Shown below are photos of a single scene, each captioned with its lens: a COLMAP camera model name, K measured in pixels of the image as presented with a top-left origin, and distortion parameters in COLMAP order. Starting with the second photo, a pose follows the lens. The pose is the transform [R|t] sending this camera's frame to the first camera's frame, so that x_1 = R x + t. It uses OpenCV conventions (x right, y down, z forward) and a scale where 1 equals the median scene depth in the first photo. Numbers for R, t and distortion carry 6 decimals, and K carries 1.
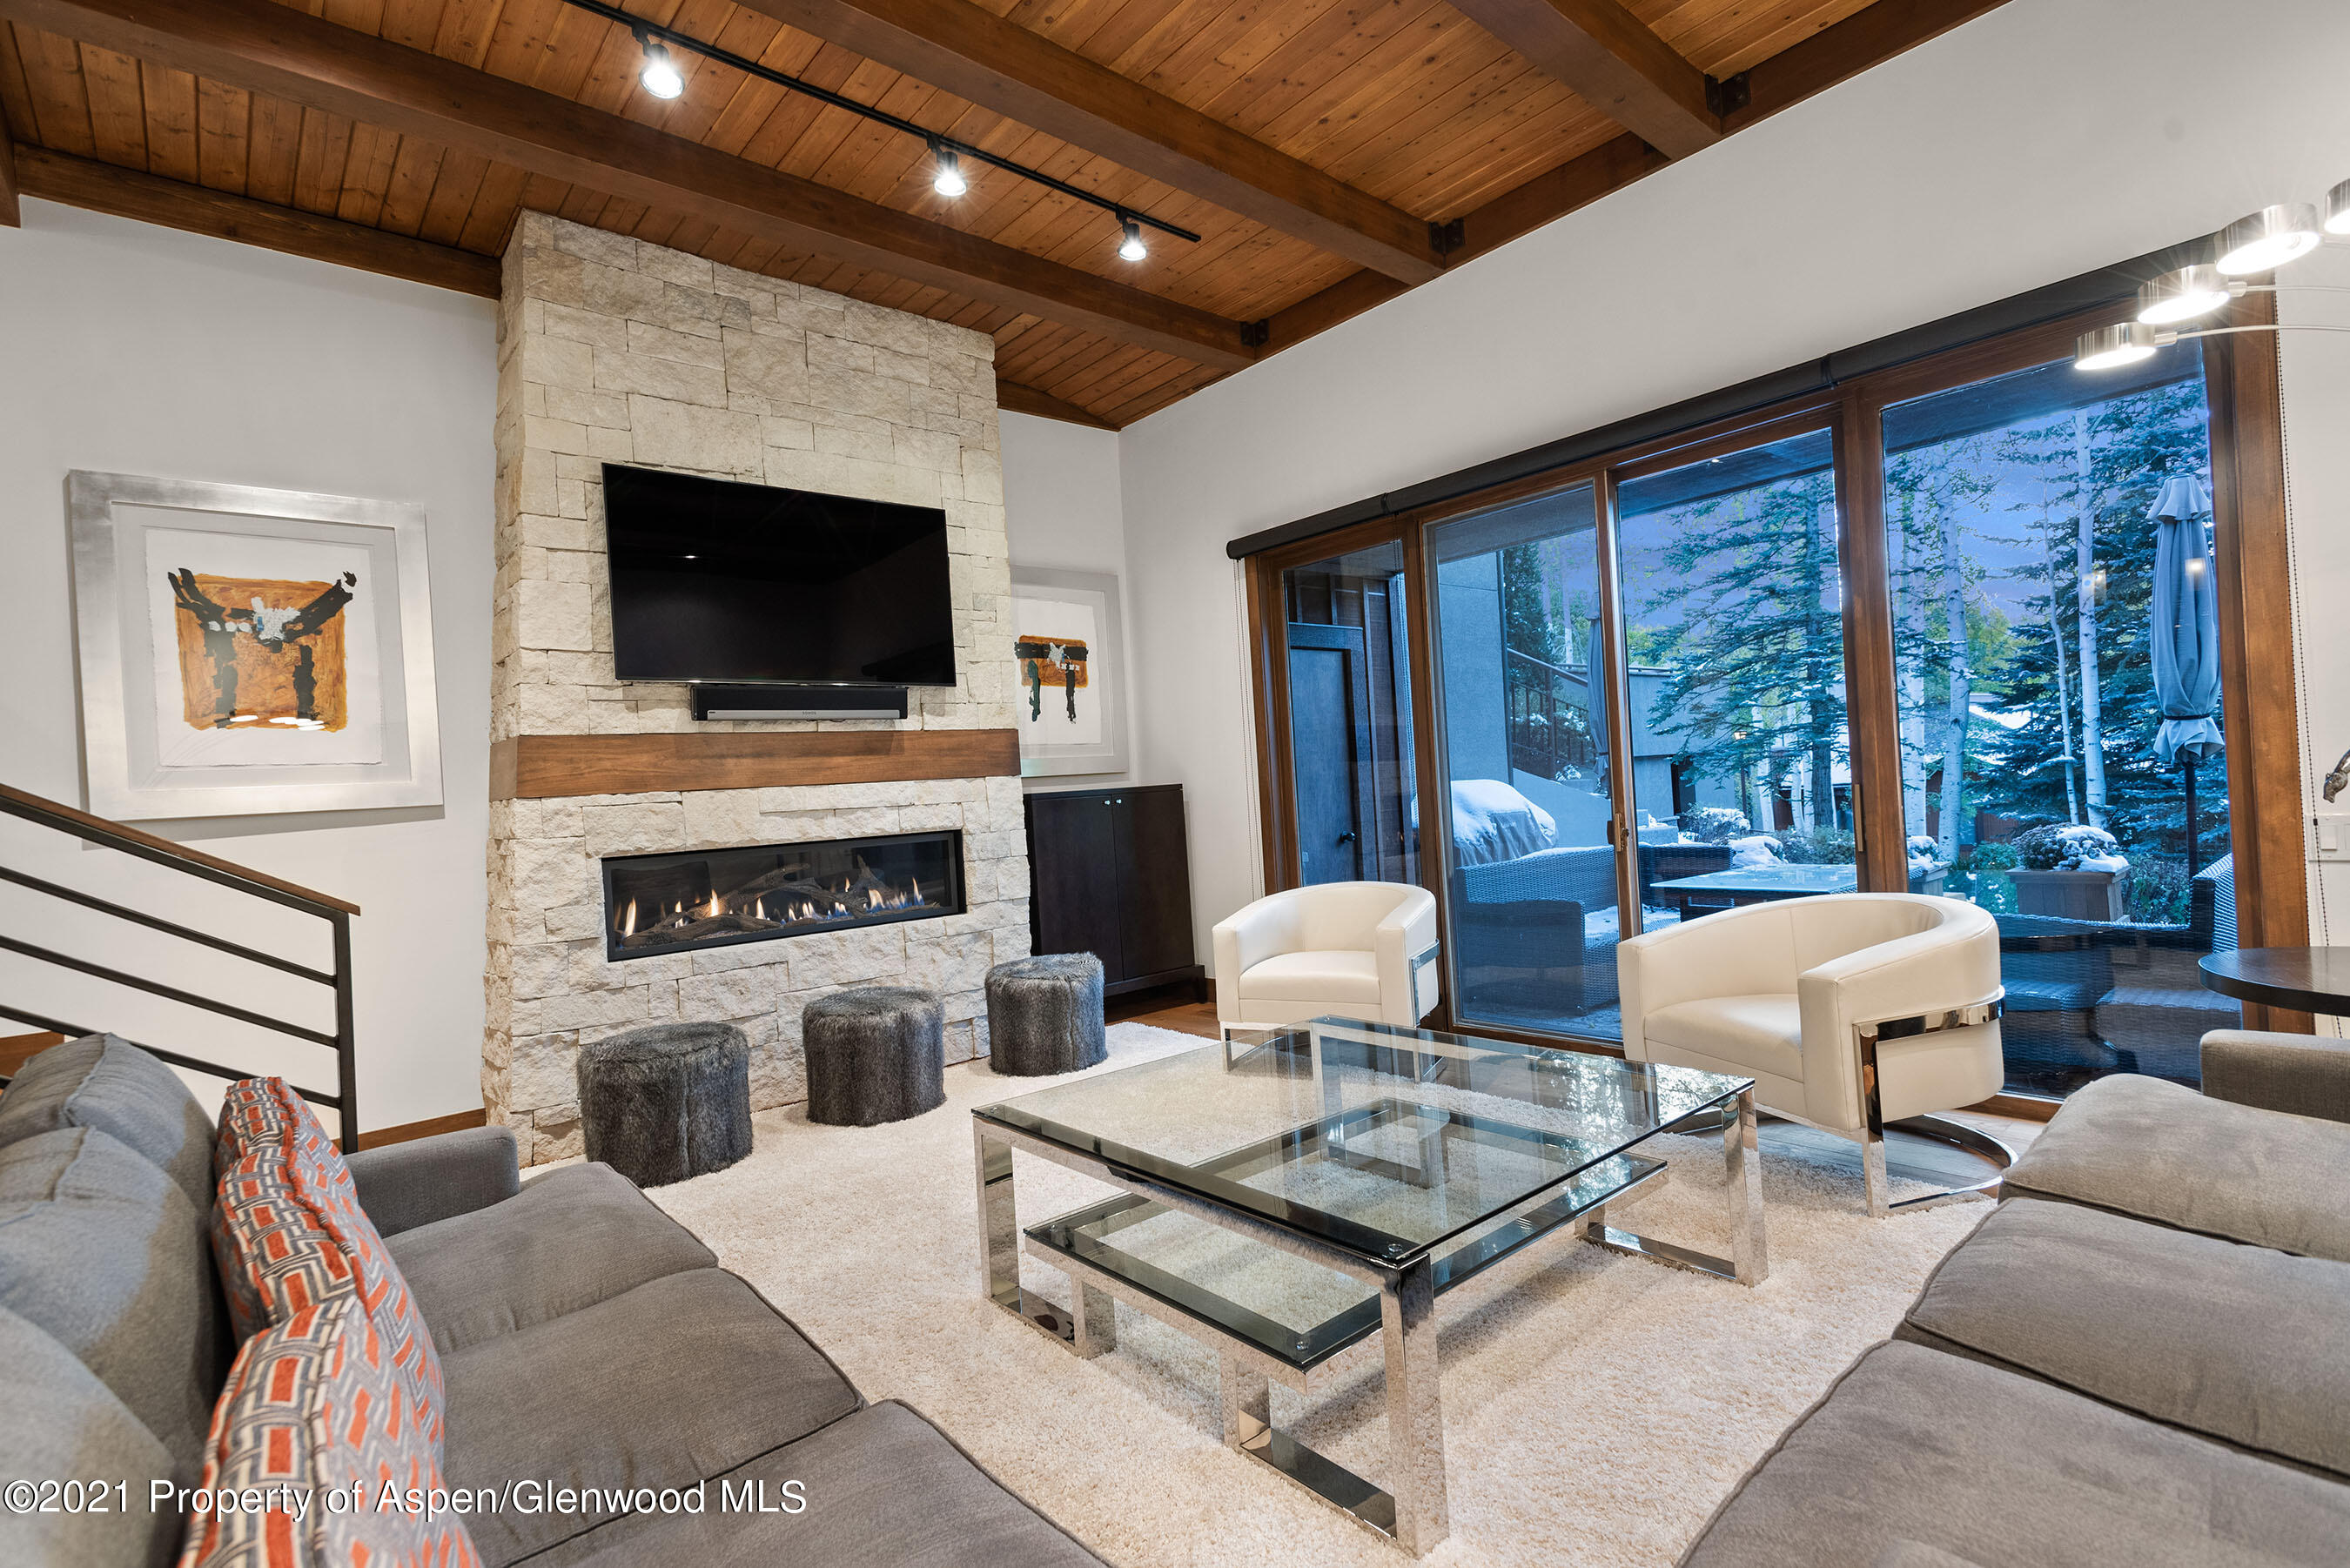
lens RADIAL K [[1100.0, 0, 1171.7], [0, 1100.0, 786.4], [0, 0, 1]] dist [0.023999, -0.008191]
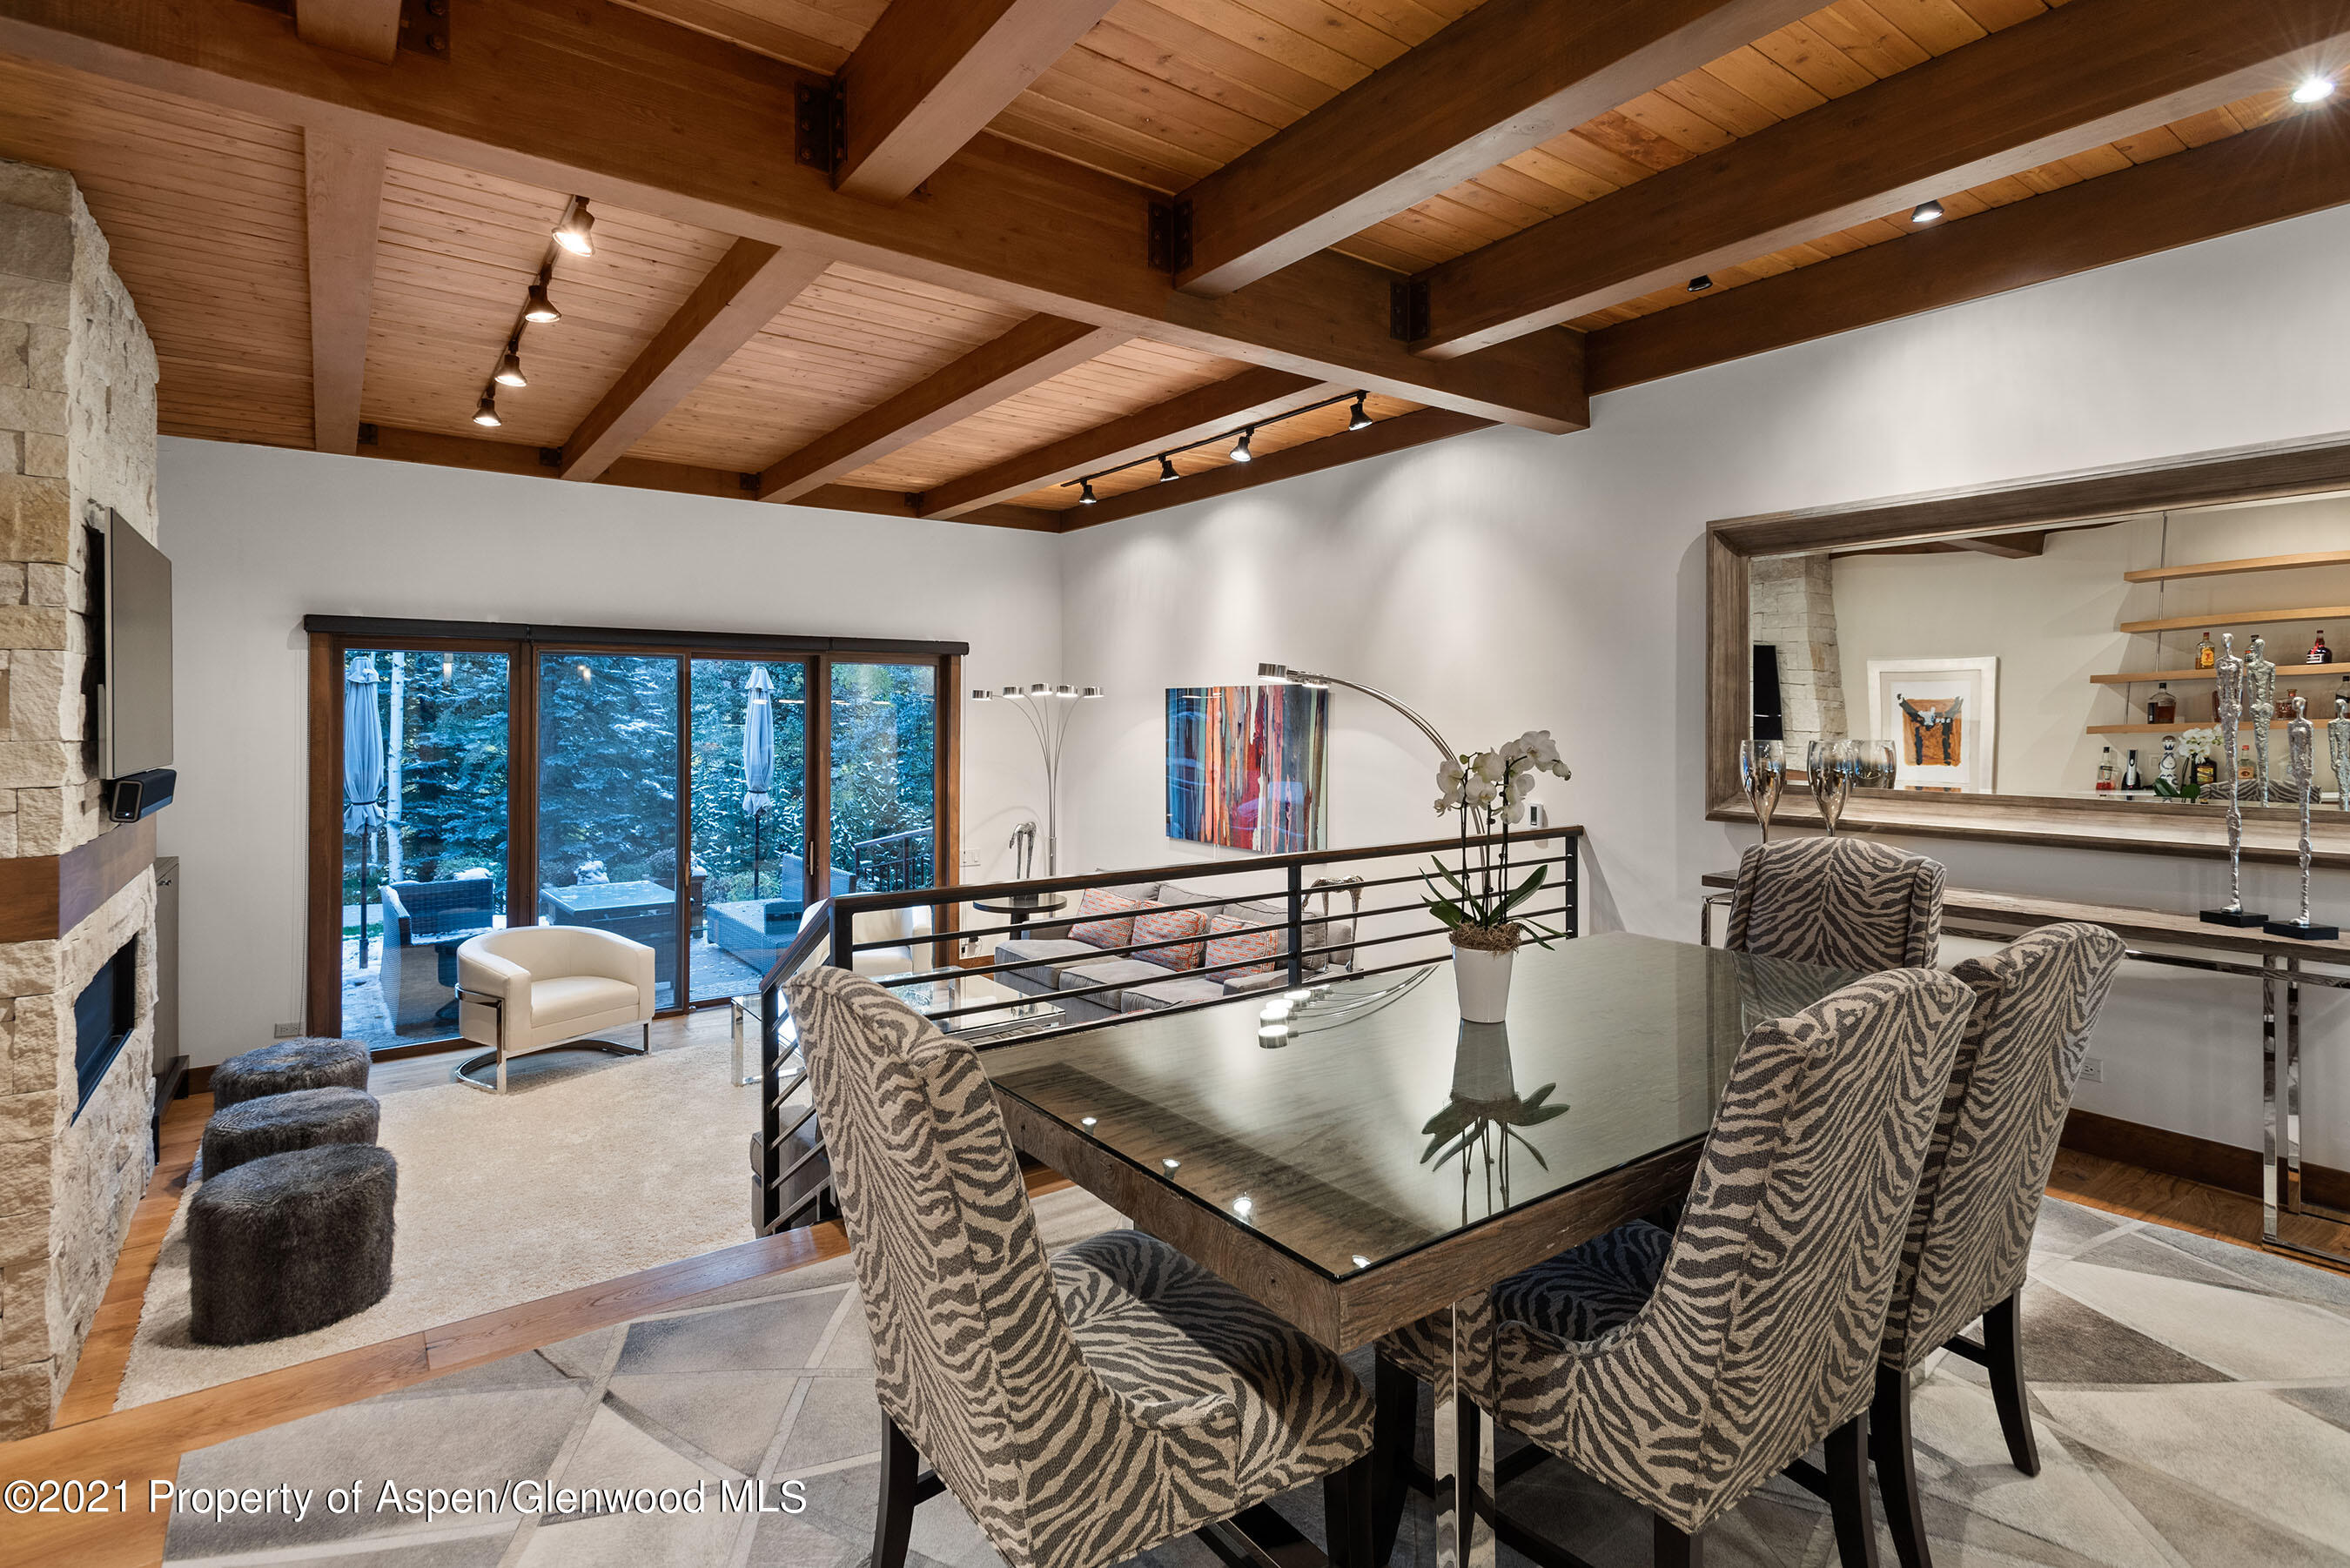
lens RADIAL K [[1133.1, 0, 1172.8], [0, 1133.1, 709.8], [0, 0, 1]] dist [0.017345, -0.006187]
pose [[0.074958, 0.068982, 0.994798, -1.168567], [-0.009247, 0.997610, -0.068481, -0.087860], [-0.997144, -0.004066, 0.075417, 0.153624]]
